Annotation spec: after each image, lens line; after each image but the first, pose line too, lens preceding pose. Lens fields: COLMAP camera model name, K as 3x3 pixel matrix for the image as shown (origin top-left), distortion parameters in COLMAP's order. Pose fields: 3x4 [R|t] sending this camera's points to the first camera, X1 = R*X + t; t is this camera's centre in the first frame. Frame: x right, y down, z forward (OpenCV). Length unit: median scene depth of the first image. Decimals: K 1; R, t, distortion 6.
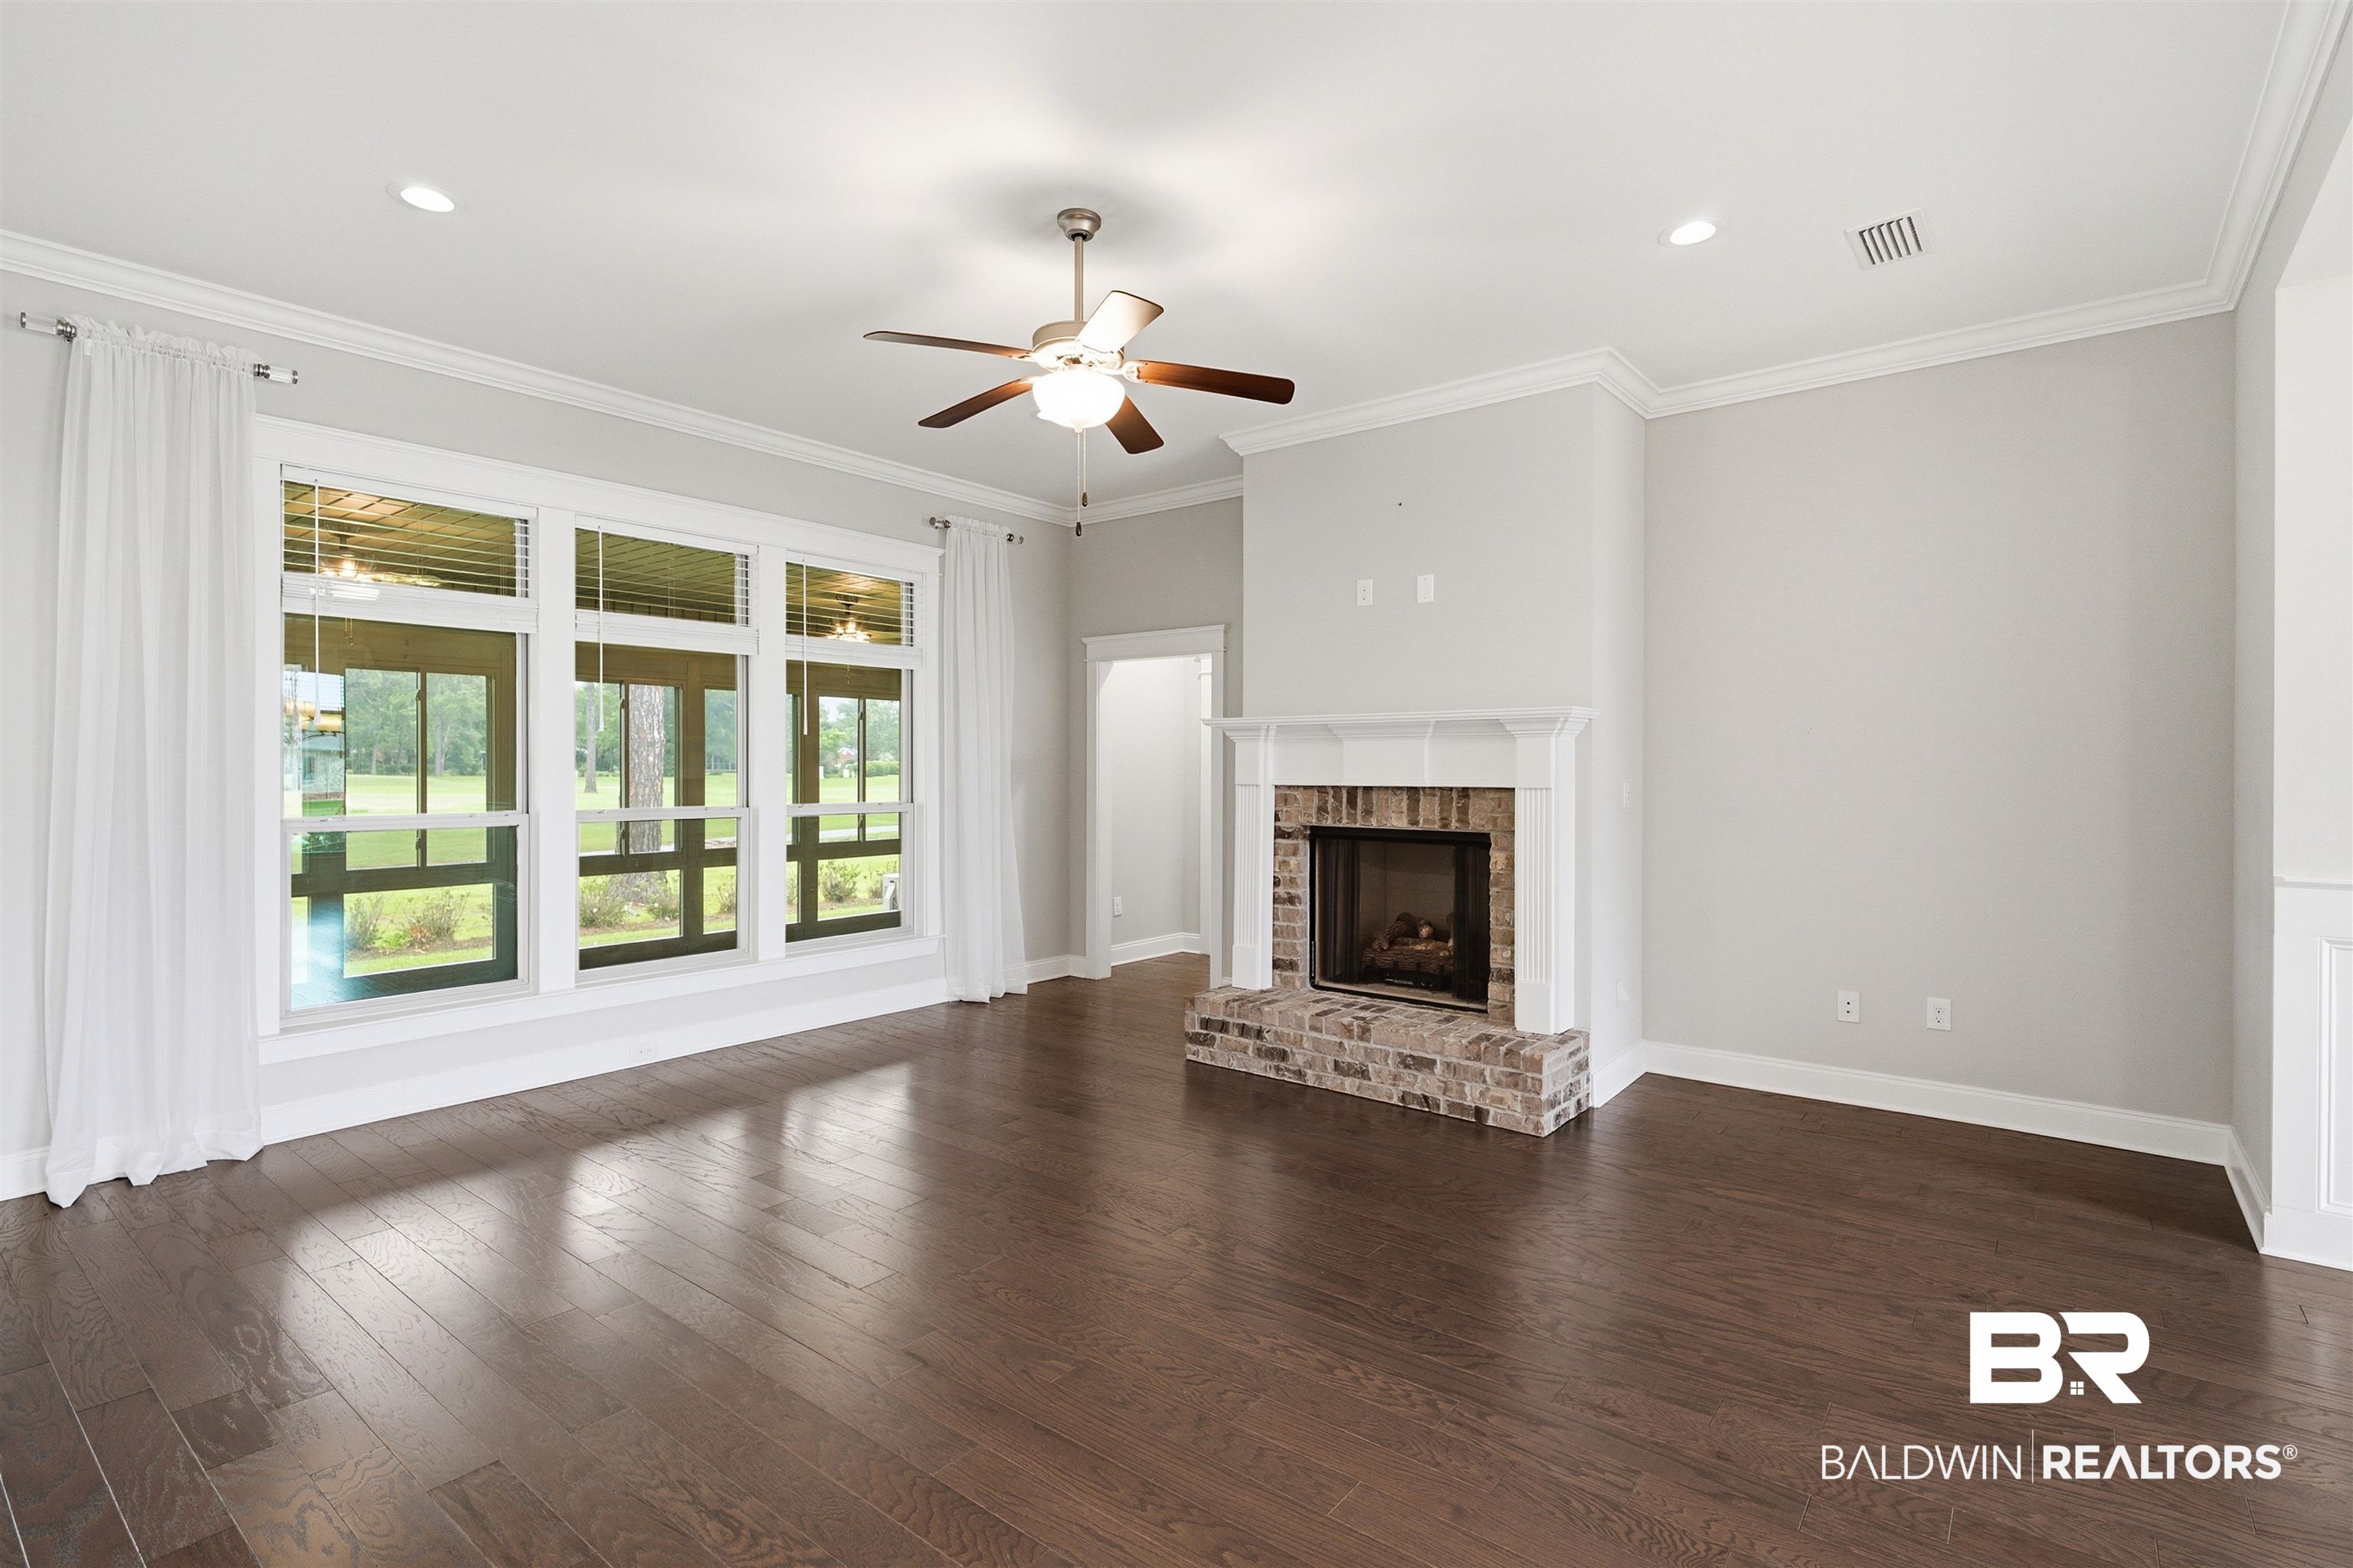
lens RADIAL K [[1102.0, 0, 1169.4], [0, 1102.0, 772.5], [0, 0, 1]] dist [0.007962, -0.003060]
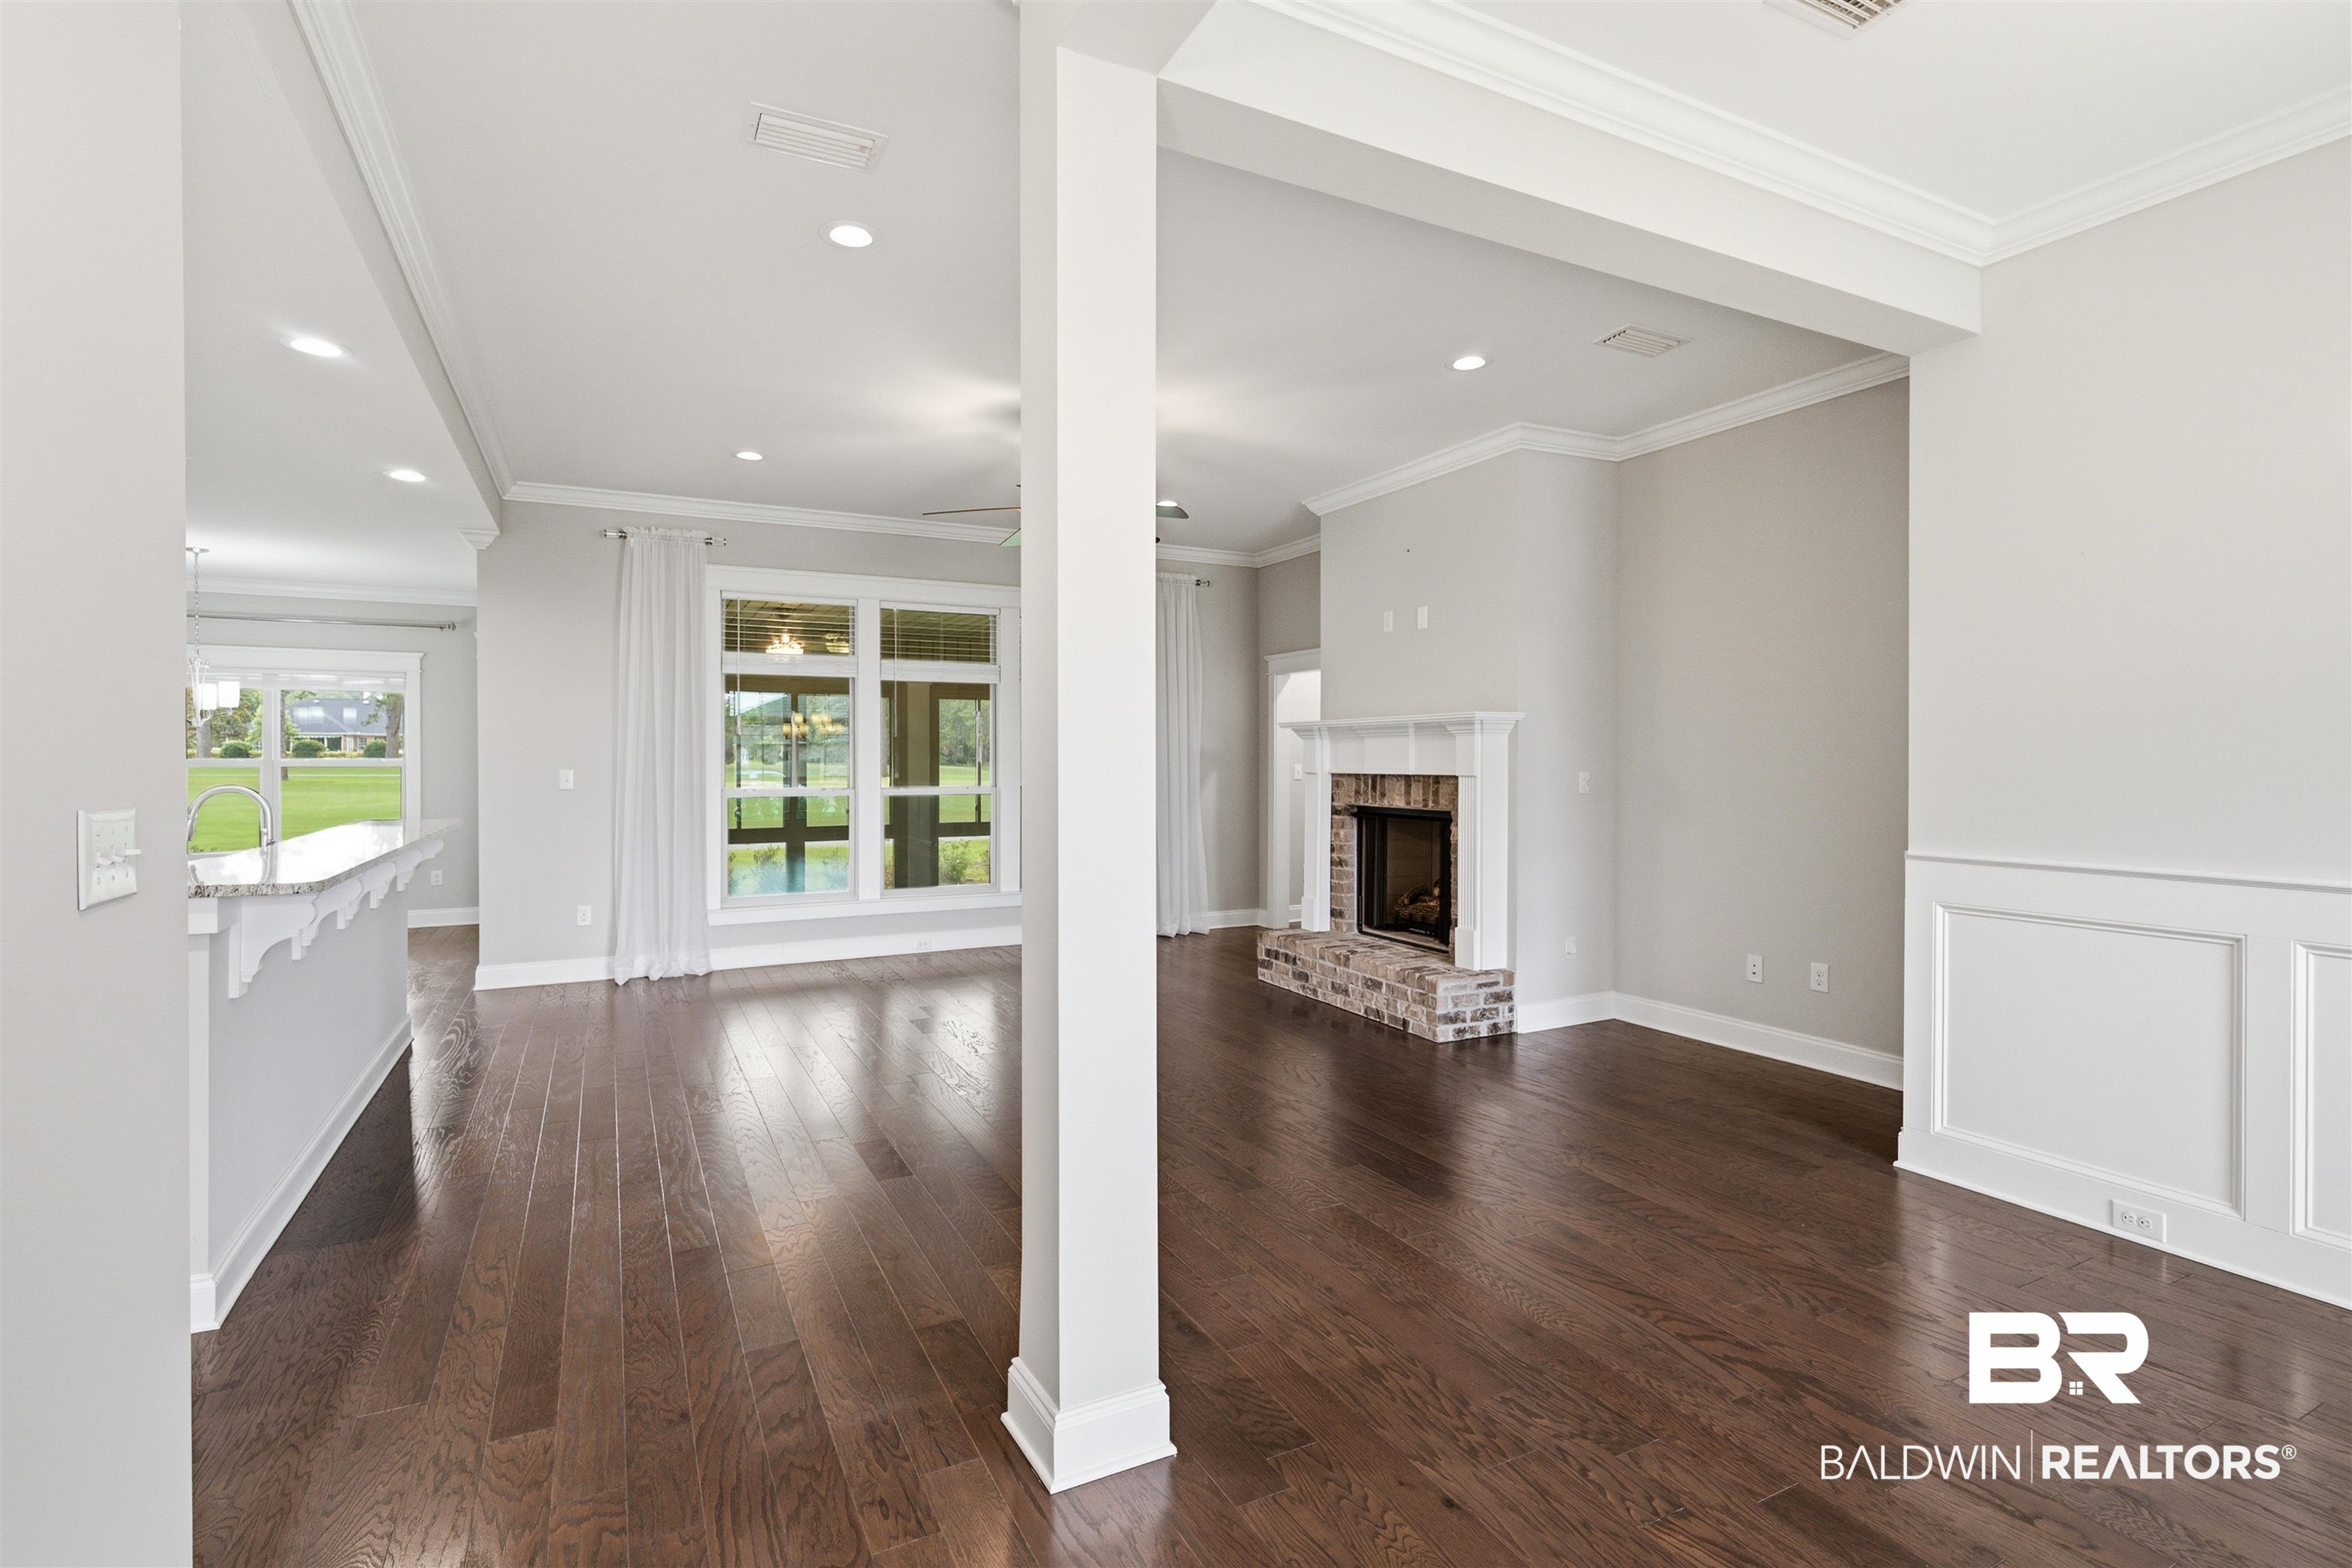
lens RADIAL K [[1101.5, 0, 1177.4], [0, 1101.5, 765.3], [0, 0, 1]] dist [0.007962, -0.003060]
pose [[0.911723, 0.001059, -0.410805, 0.509916], [0.000028, 0.999997, 0.002640, -0.001547], [0.410806, -0.002419, 0.911719, -0.271110]]
